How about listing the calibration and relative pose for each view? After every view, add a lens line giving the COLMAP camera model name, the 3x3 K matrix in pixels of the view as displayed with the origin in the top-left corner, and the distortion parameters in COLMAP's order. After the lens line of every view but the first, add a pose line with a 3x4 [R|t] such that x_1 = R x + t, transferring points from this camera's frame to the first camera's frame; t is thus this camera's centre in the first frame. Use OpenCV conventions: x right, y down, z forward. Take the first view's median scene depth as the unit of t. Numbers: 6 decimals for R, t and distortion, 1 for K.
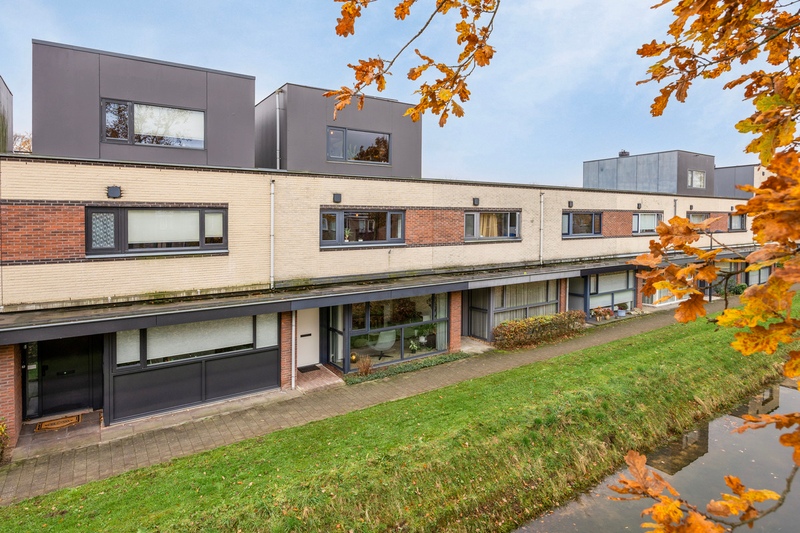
lens RADIAL K [[440.5, 0, 399.8], [0, 440.5, 219.6], [0, 0, 1]] dist [0.000867, -0.001242]
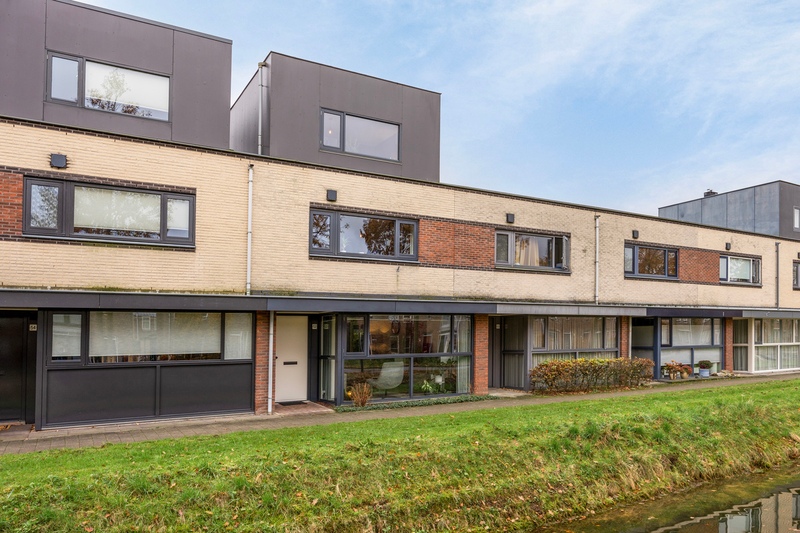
lens RADIAL K [[552.0, 0, 404.5], [0, 552.0, 297.0], [0, 0, 1]] dist [-0.005074, -0.000057]
pose [[0.998515, 0.002933, -0.054405, 0.053501], [-0.005172, 0.999143, -0.041060, 0.204423], [0.054238, 0.041280, 0.997674, 0.007311]]
